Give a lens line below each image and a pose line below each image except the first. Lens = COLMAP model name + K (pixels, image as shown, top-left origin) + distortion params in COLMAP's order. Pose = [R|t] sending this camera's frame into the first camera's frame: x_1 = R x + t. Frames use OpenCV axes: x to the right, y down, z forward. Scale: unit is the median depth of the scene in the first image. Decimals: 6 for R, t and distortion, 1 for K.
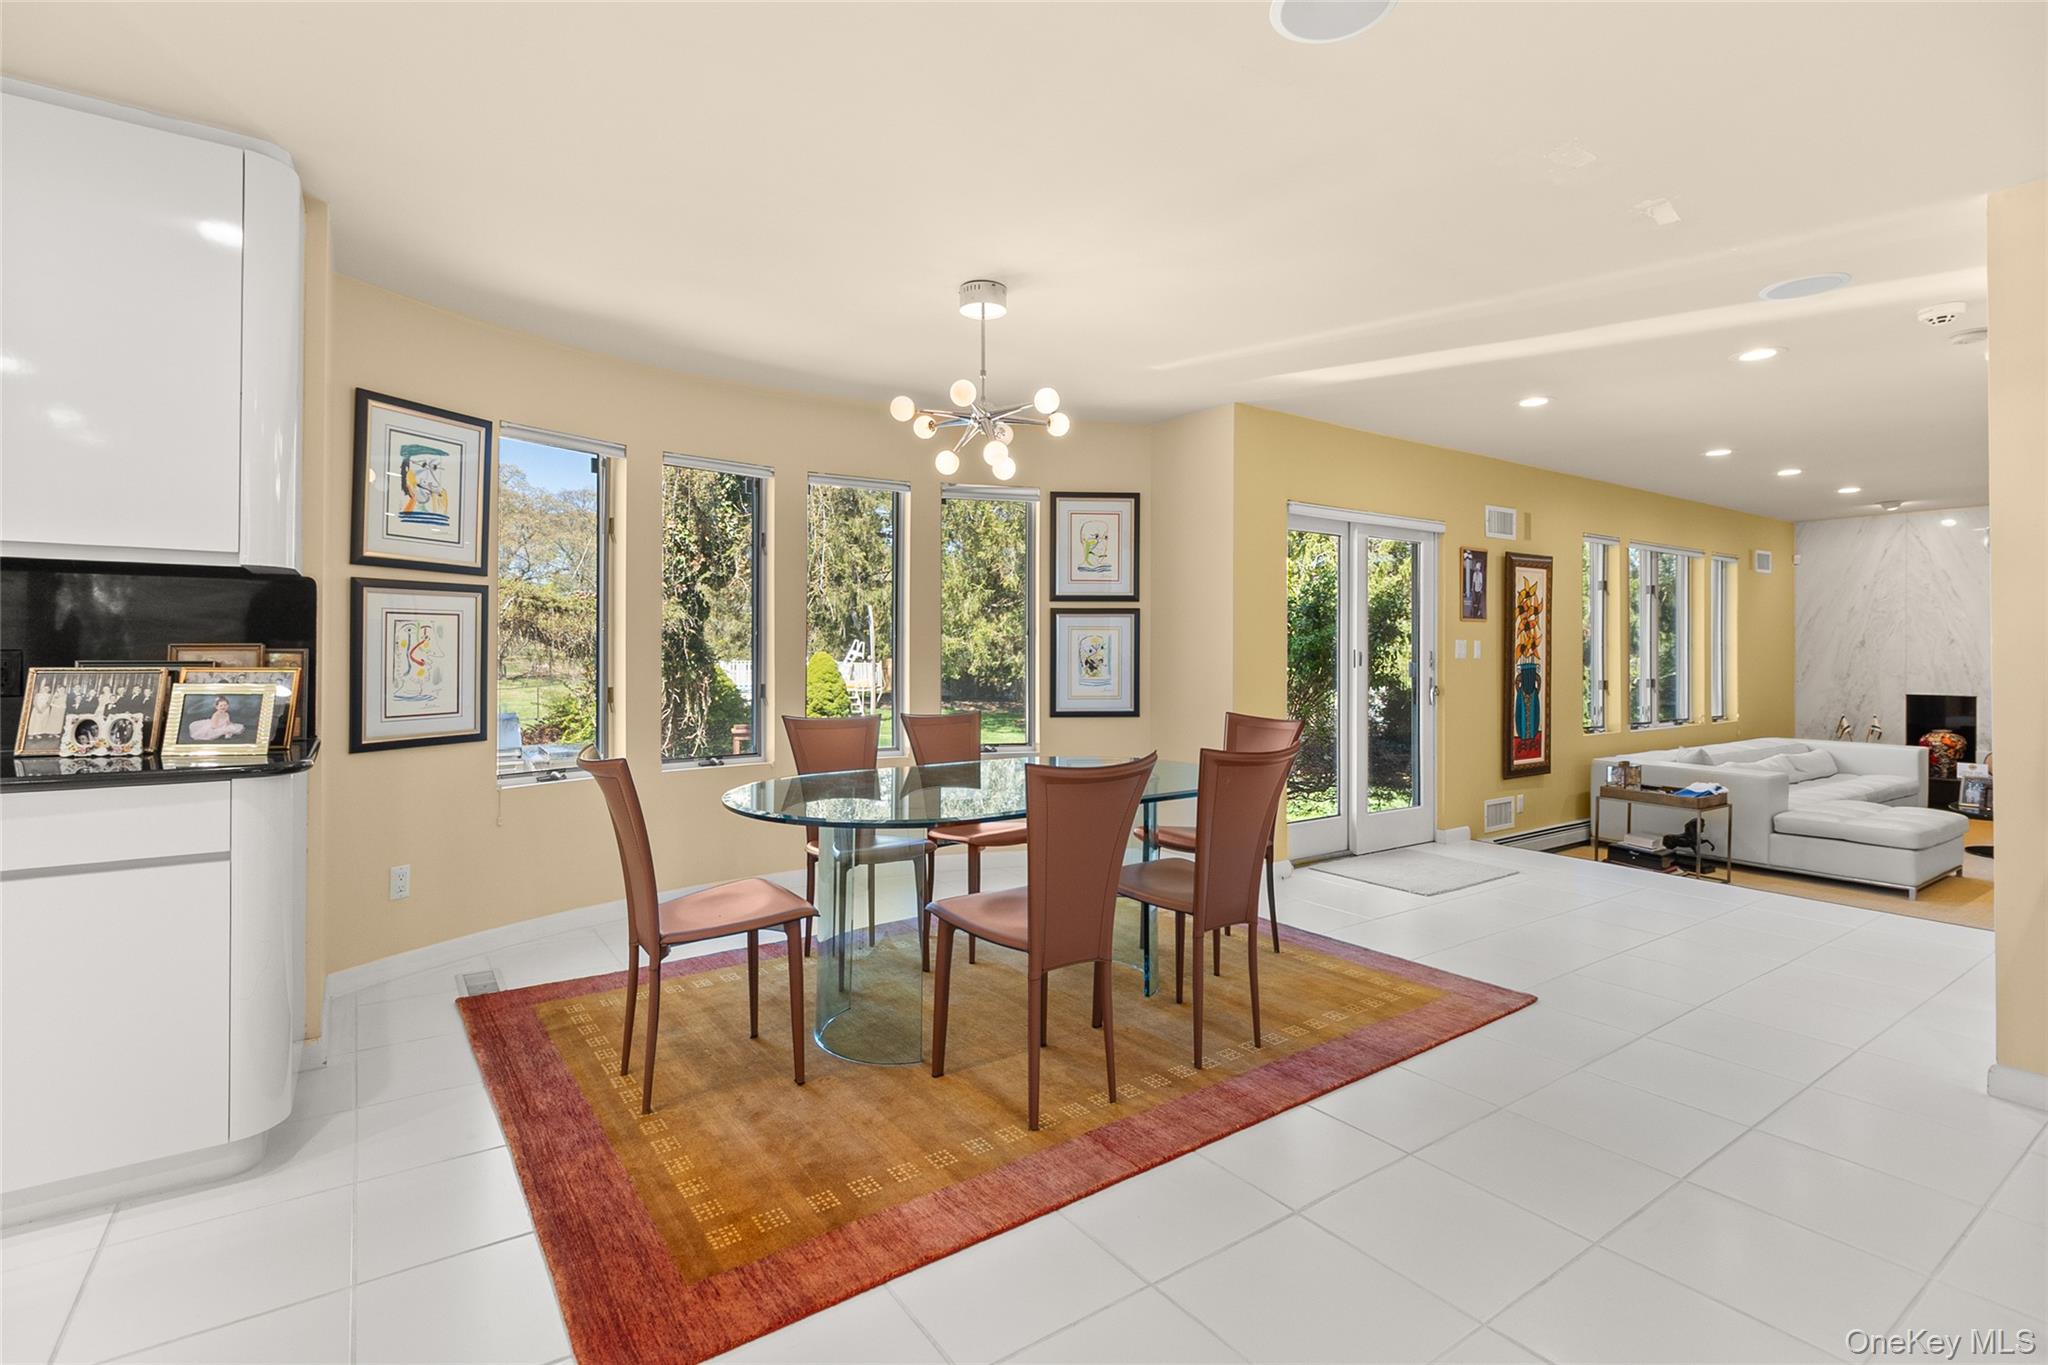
lens RADIAL K [[950.8, 0, 974.2], [0, 950.8, 640.6], [0, 0, 1]] dist [0.002763, 0.000557]
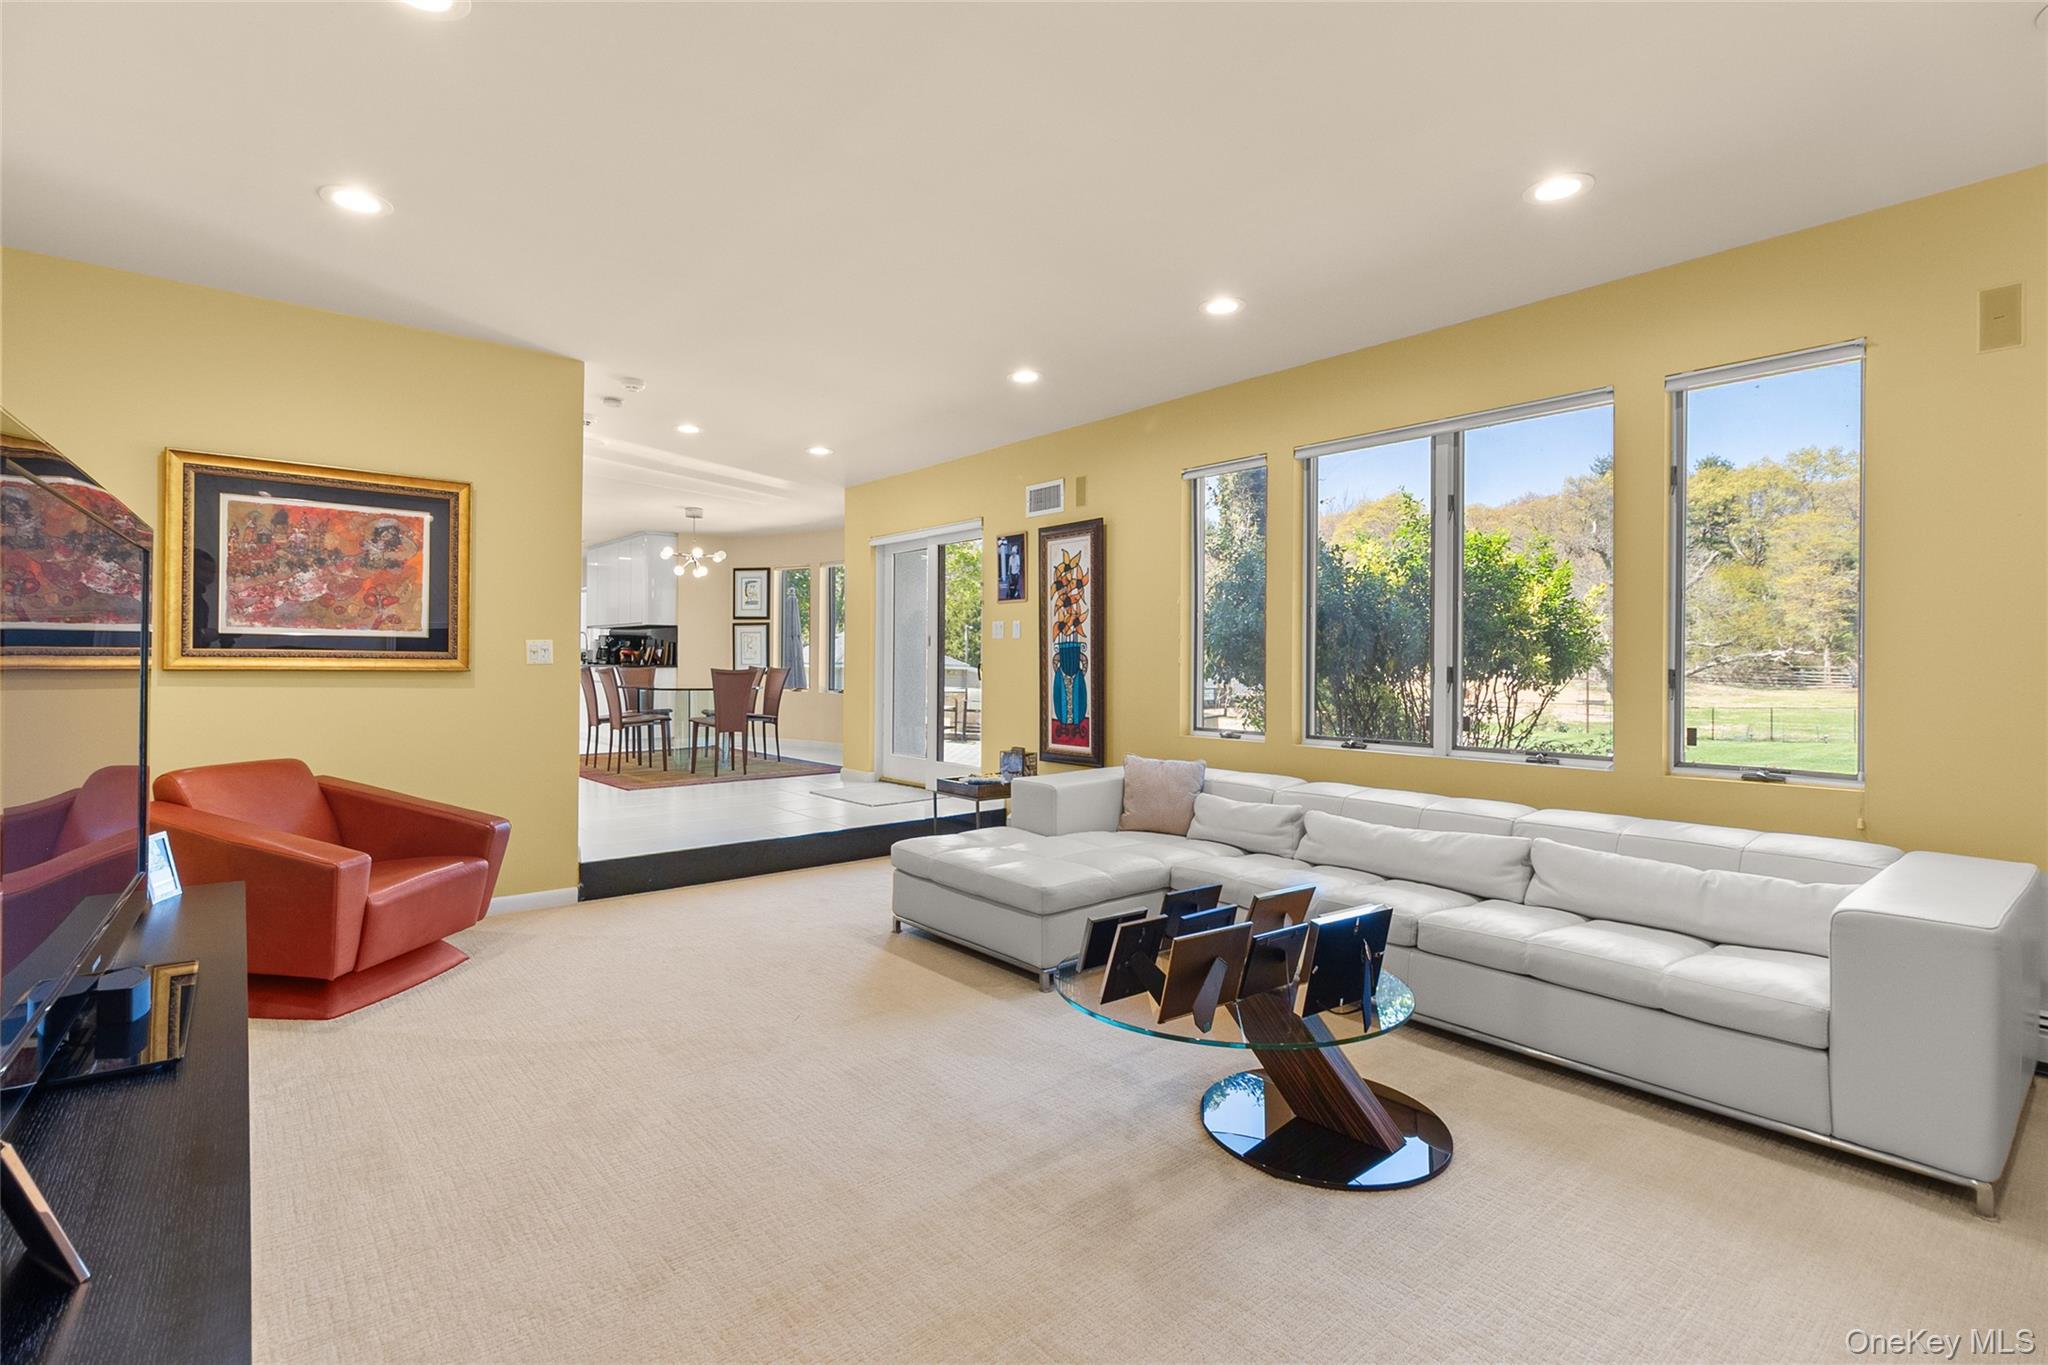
lens RADIAL K [[950.8, 0, 1020.2], [0, 950.8, 665.9], [0, 0, 1]] dist [0.002763, 0.000557]
pose [[0.112945, -0.000016, -0.993601, 1.561195], [0.003624, 0.999993, 0.000396, 0.048615], [0.993595, -0.003646, 0.112945, 0.886167]]
